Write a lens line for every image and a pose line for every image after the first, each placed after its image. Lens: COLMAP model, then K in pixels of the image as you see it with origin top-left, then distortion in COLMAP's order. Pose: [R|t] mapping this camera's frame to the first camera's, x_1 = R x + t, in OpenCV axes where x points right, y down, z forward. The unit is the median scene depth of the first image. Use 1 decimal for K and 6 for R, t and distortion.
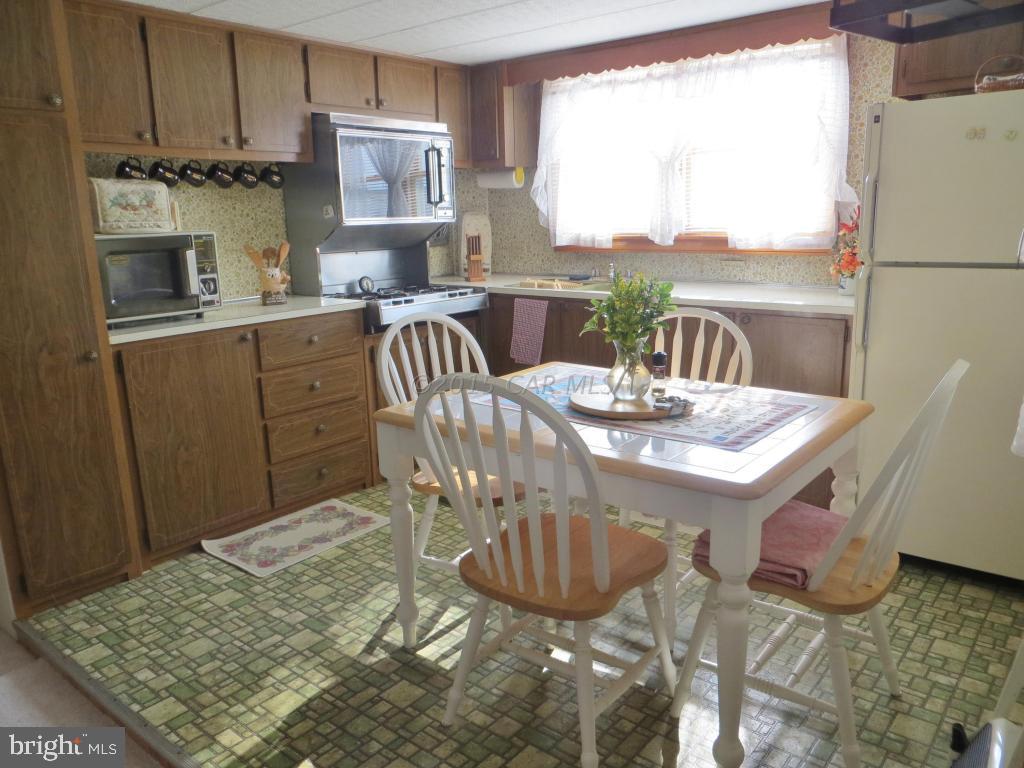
lens RADIAL K [[772.9, 0, 512.0], [0, 772.9, 384.0], [0, 0, 1]] dist [-0.020319, 0.012598]
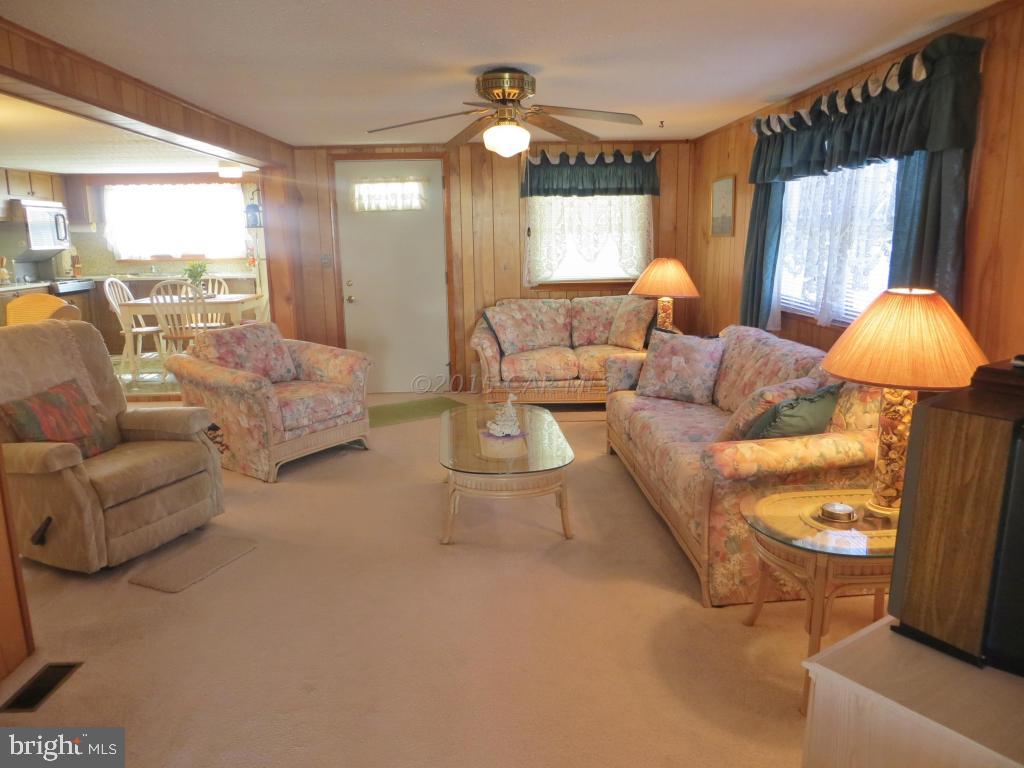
lens RADIAL K [[772.9, 0, 512.0], [0, 772.9, 384.0], [0, 0, 1]] dist [-0.020319, 0.012598]
pose [[0.746854, -0.113775, 0.655183, -0.685221], [0.142312, 0.989775, 0.009655, 0.357620], [-0.649582, 0.086029, 0.755409, -1.554626]]
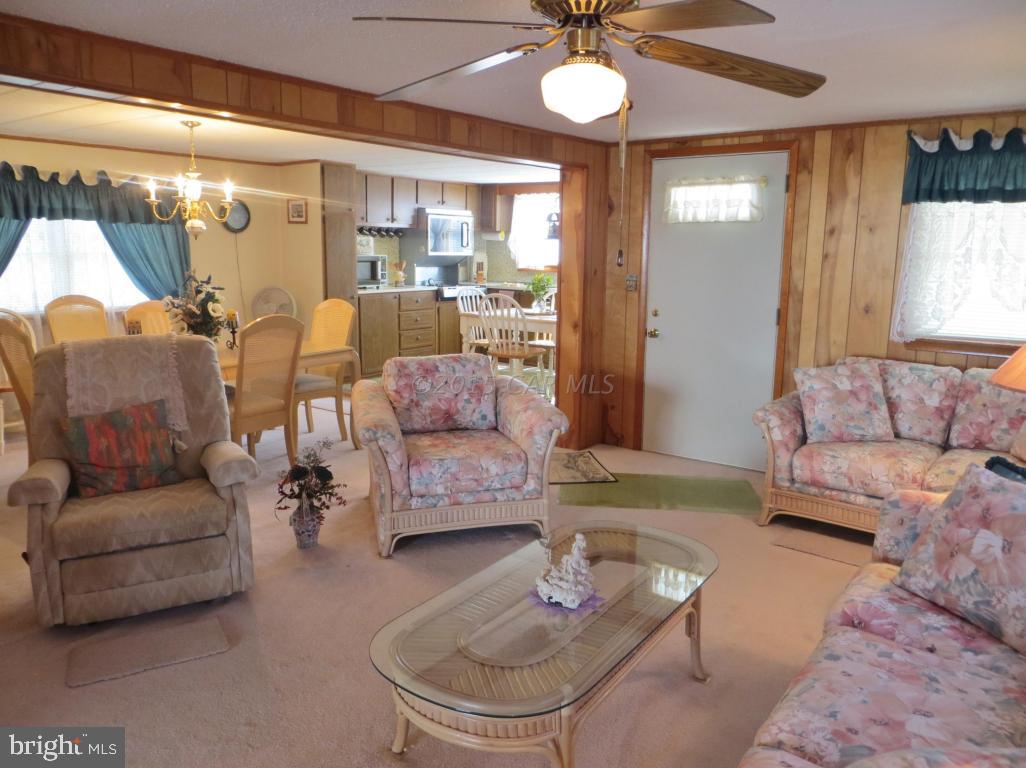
lens RADIAL K [[774.4, 0, 513.0], [0, 774.4, 384.0], [0, 0, 1]] dist [-0.020319, 0.012598]
pose [[0.998248, 0.032388, 0.049510, -0.065850], [-0.030195, 0.998557, -0.044420, 0.287771], [-0.050877, 0.042847, 0.997785, -1.366159]]
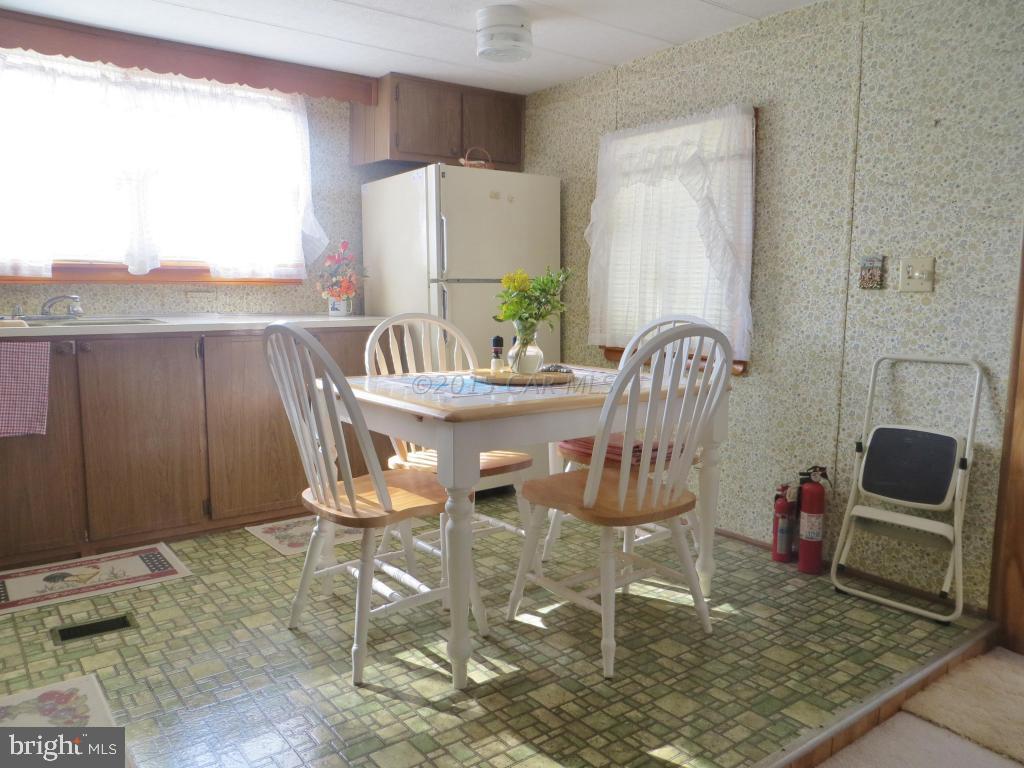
lens RADIAL K [[770.7, 0, 512.0], [0, 770.7, 384.0], [0, 0, 1]] dist [0.026228, 0.003389]
pose [[0.248122, -0.102584, 0.963282, -0.605984], [0.198775, 0.978610, 0.053016, -0.022096], [-0.948116, 0.178321, 0.263206, 0.421259]]
